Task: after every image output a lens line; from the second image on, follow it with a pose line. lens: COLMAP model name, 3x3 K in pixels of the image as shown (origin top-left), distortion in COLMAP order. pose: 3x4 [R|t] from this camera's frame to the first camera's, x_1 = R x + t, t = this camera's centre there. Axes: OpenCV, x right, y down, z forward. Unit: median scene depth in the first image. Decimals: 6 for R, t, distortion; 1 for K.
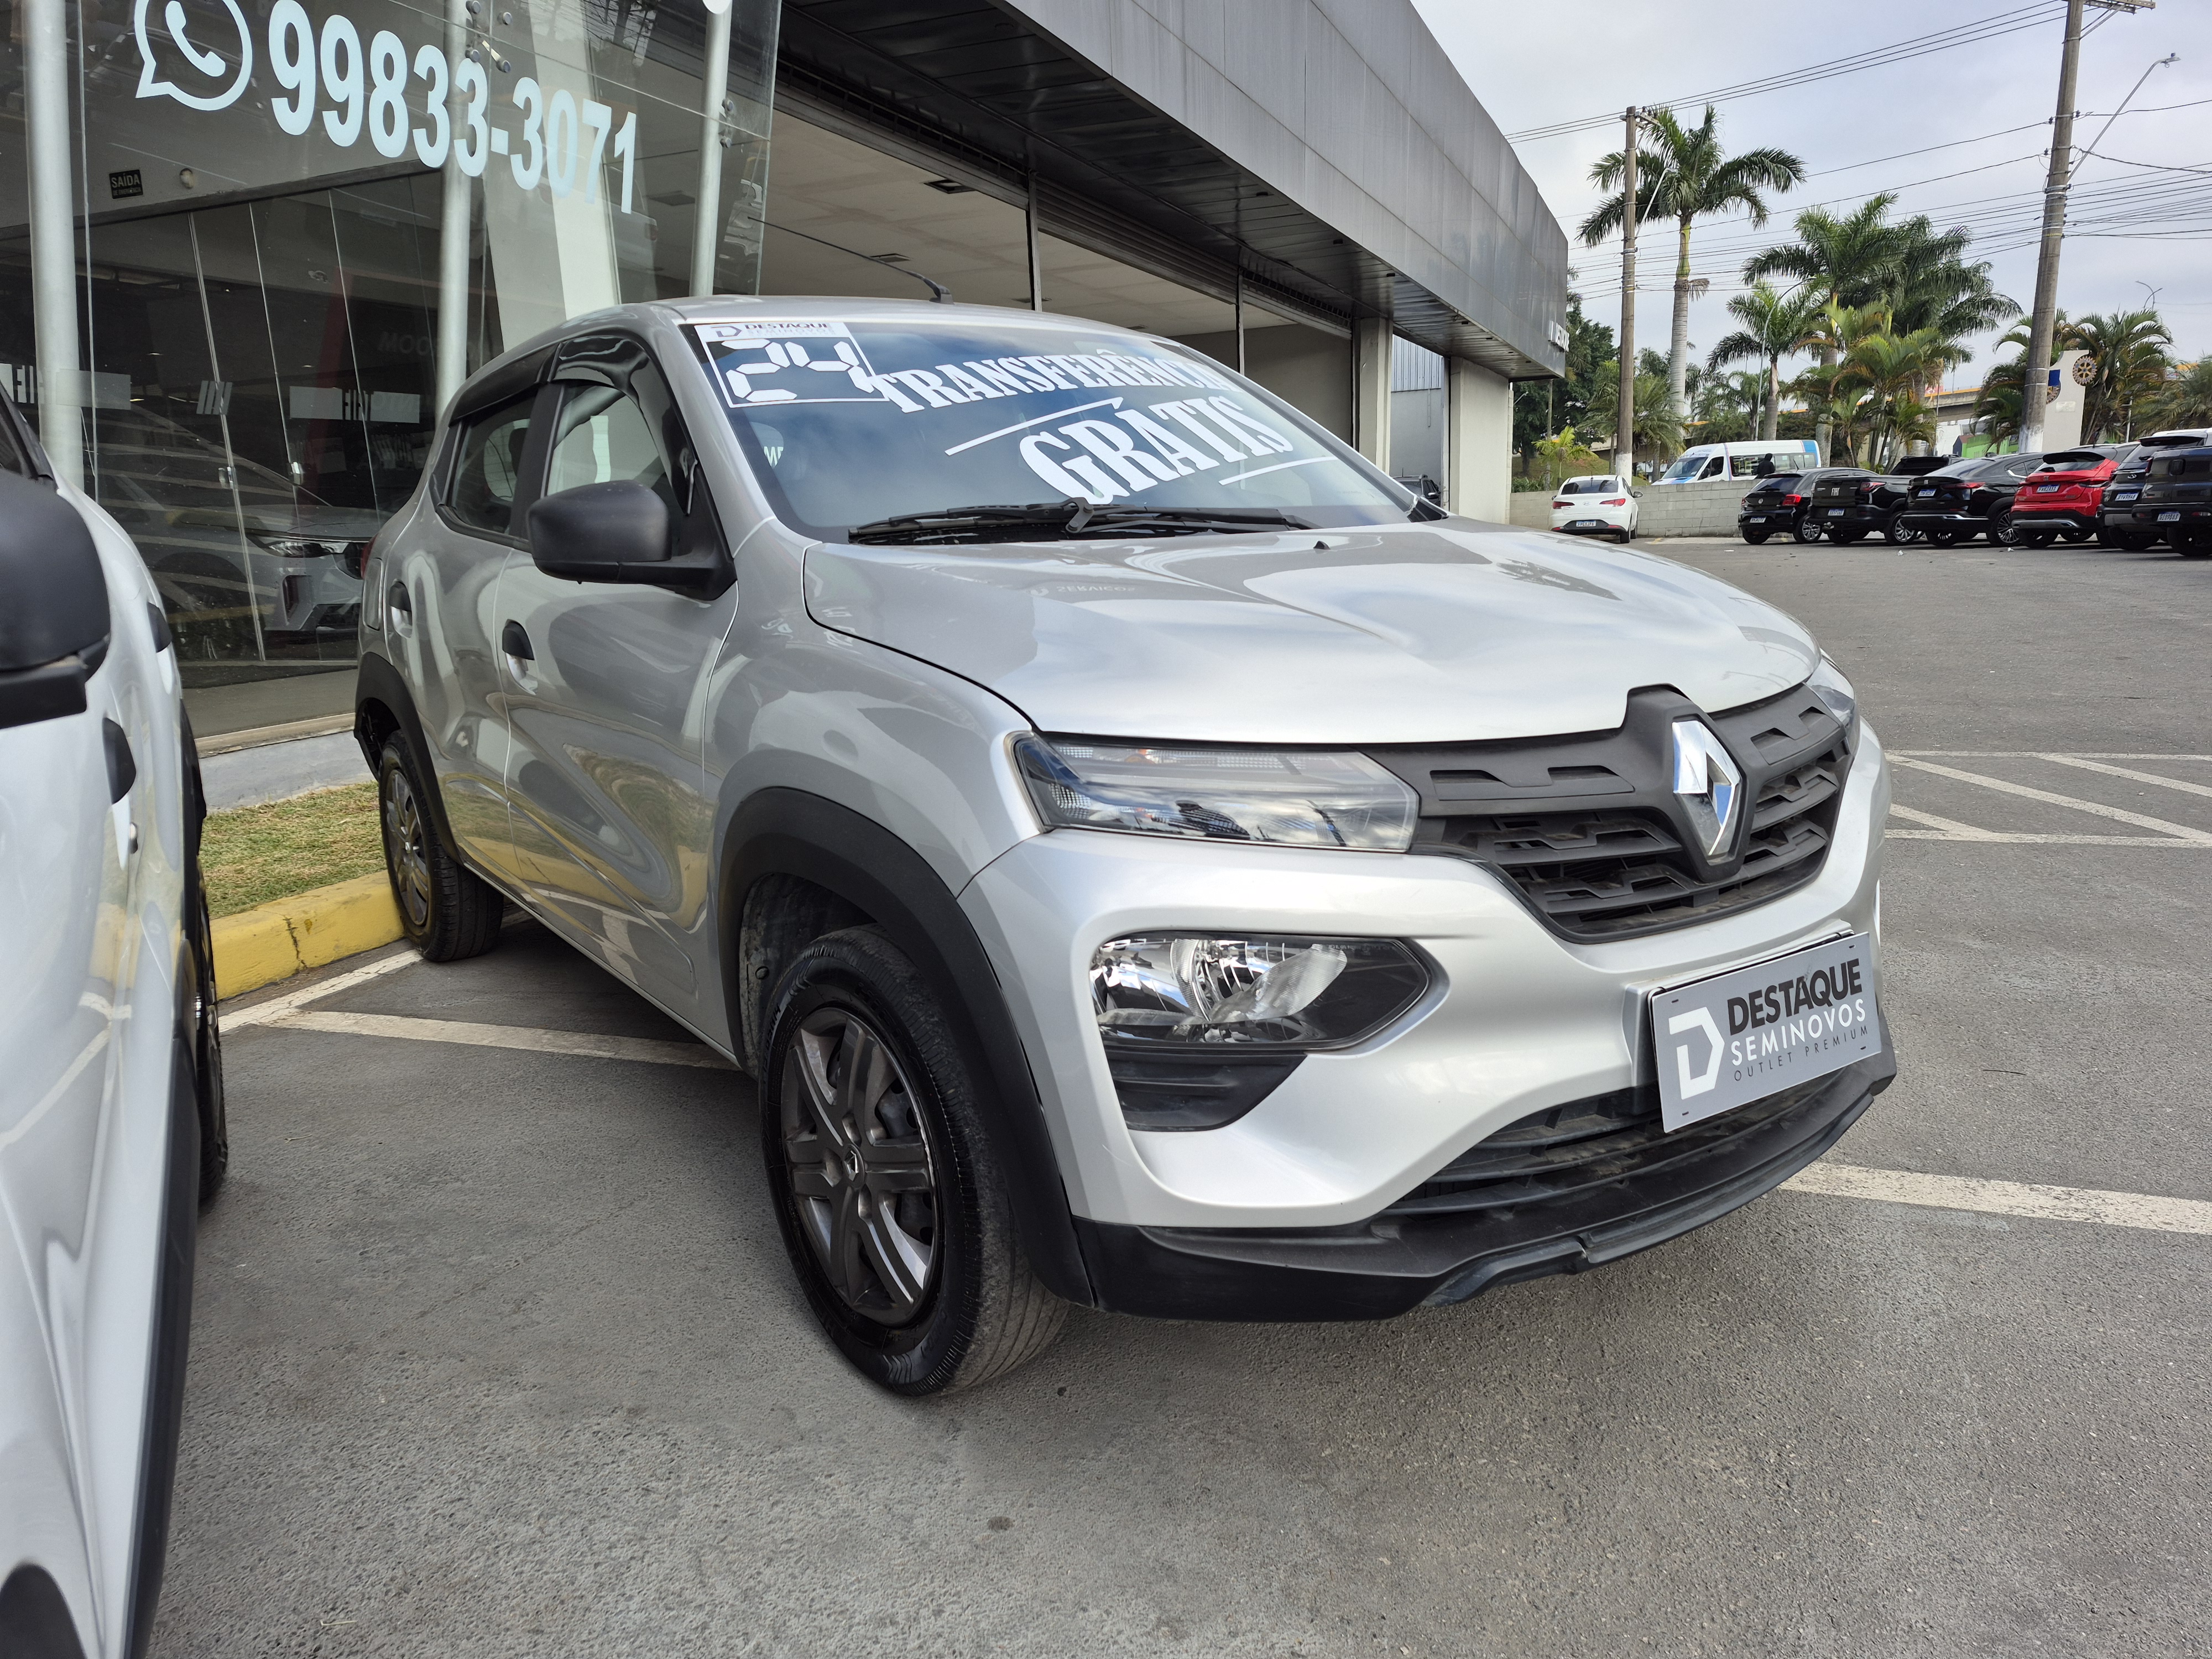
lens RADIAL K [[1555.1, 0, 1109.1], [0, 1555.1, 851.1], [0, 0, 1]] dist [0.036892, -0.017881]
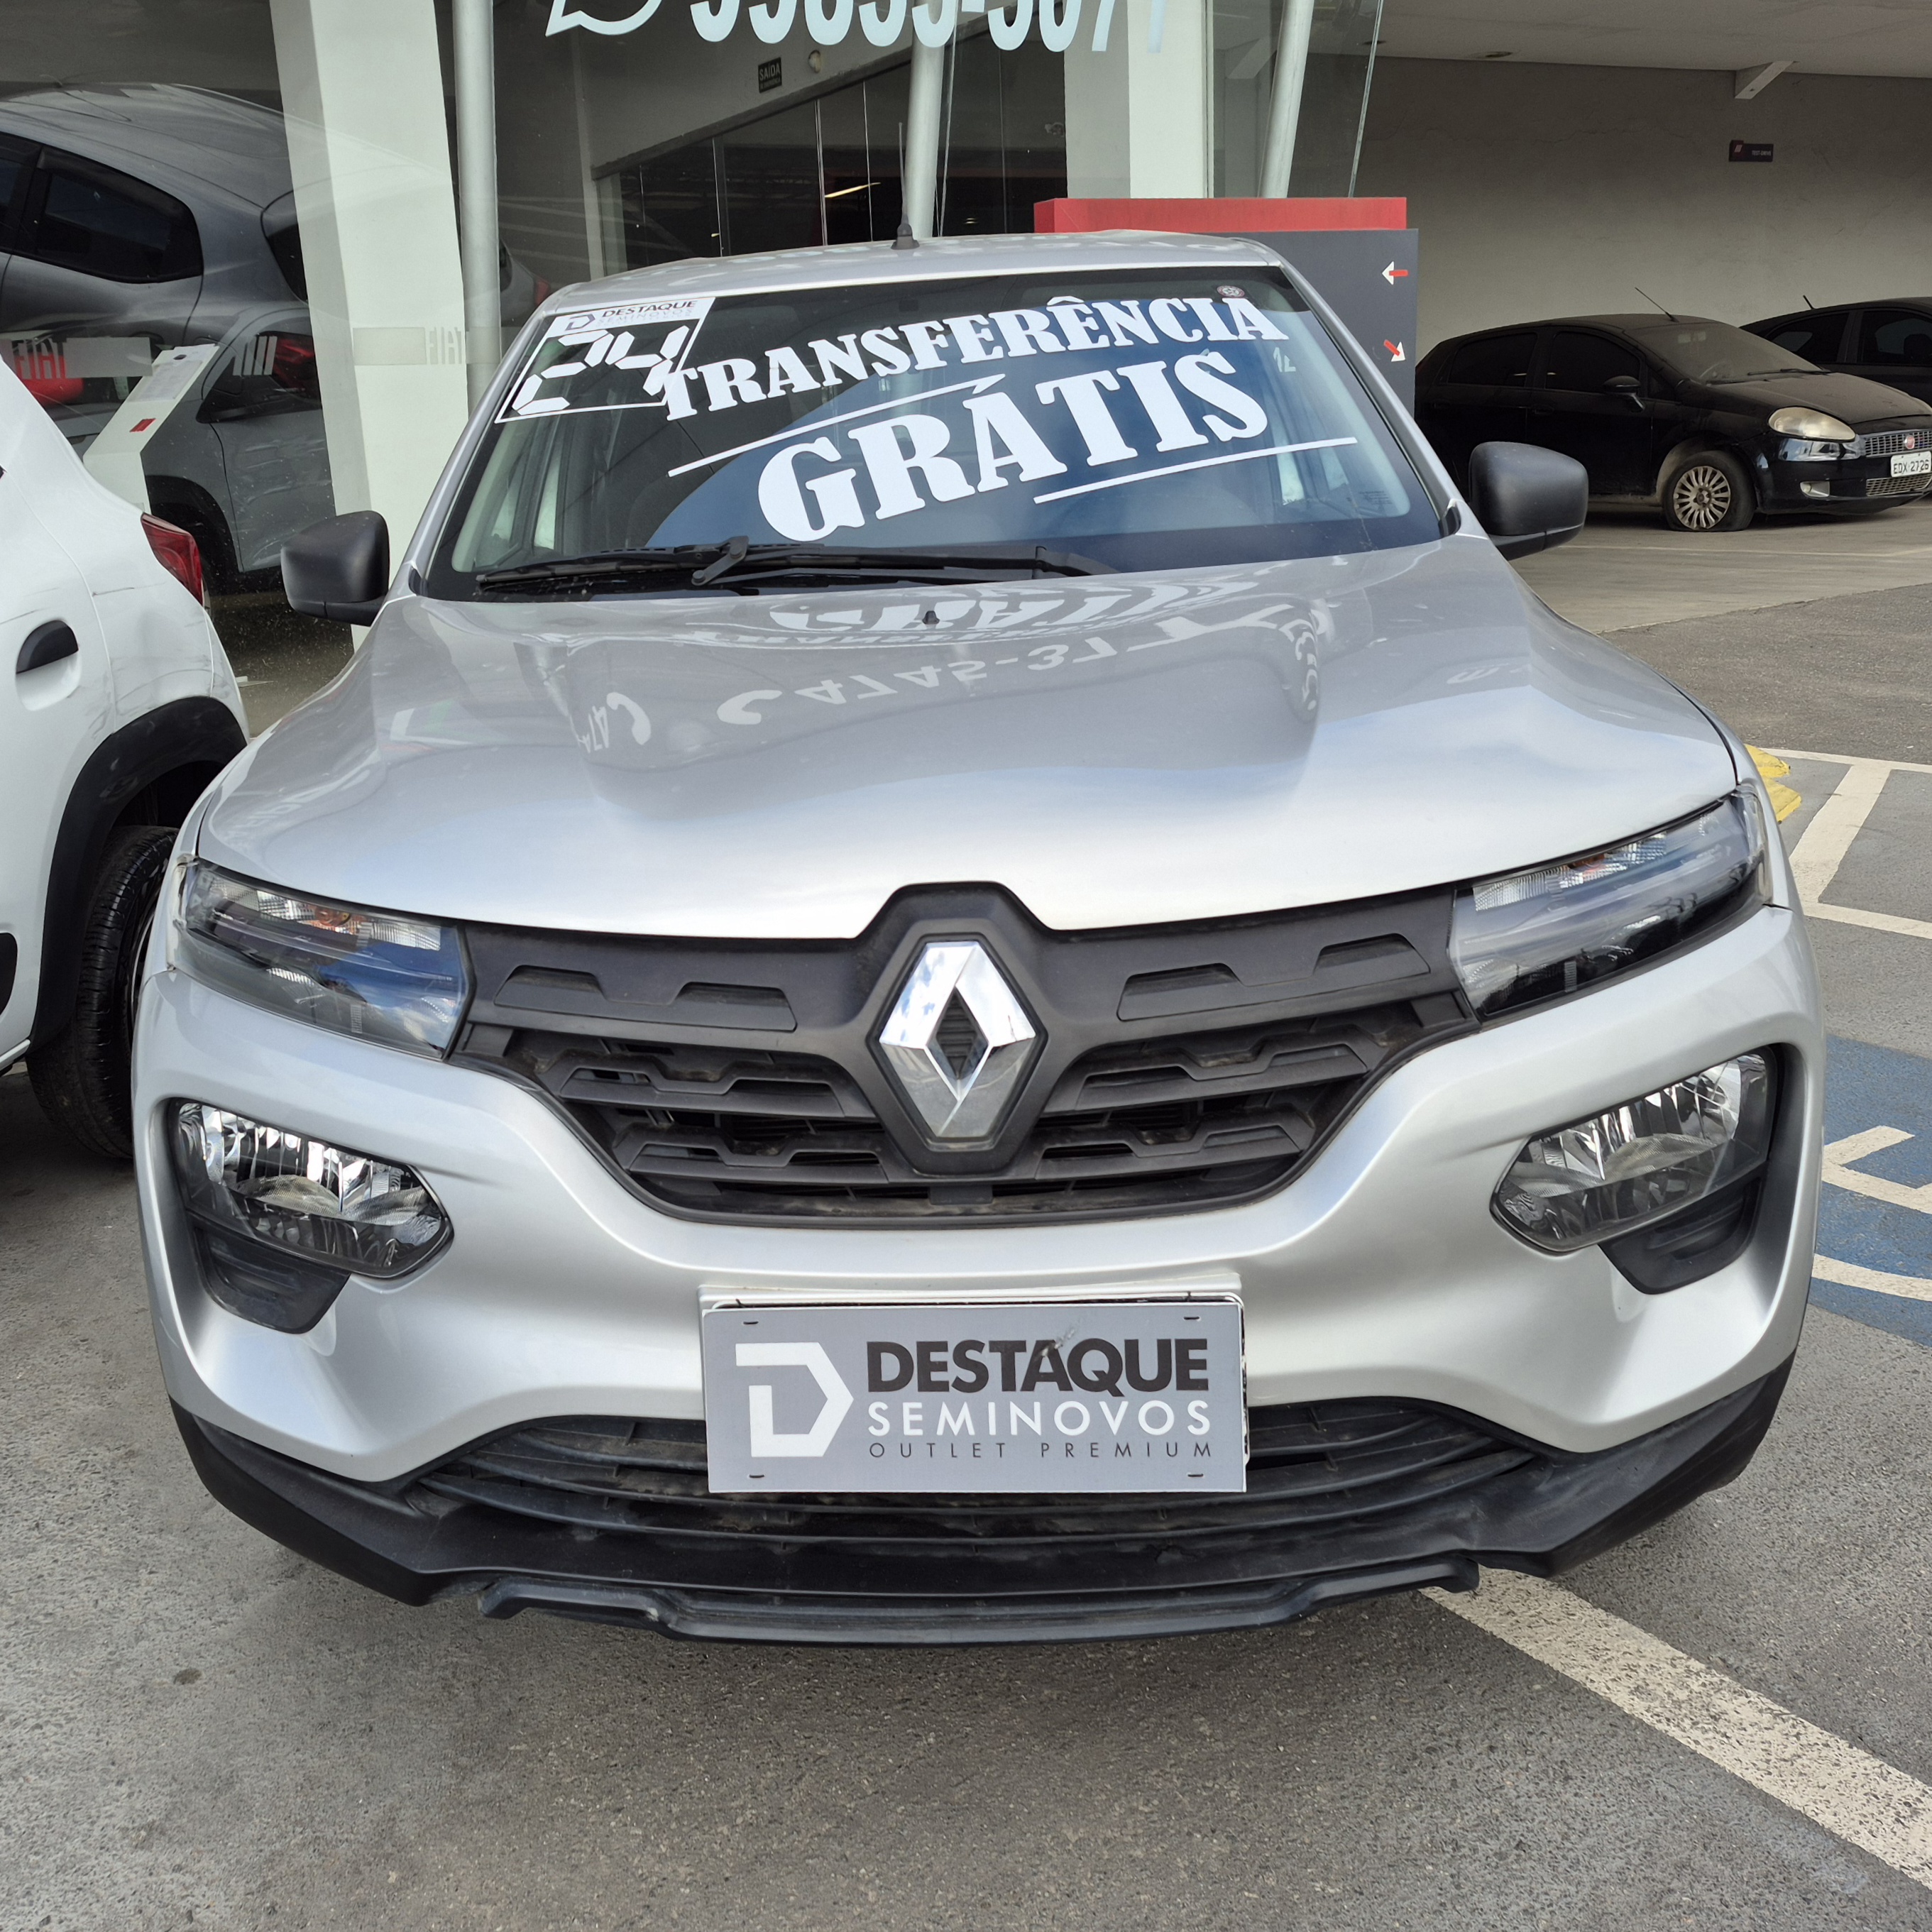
lens RADIAL K [[2079.9, 0, 963.3], [0, 2079.9, 950.6], [0, 0, 1]] dist [0.049082, 0.000000]
pose [[0.773850, 0.147678, -0.615912, 0.941274], [-0.101431, 0.988782, 0.109641, -0.179897], [0.625195, -0.022373, 0.780148, 0.282634]]
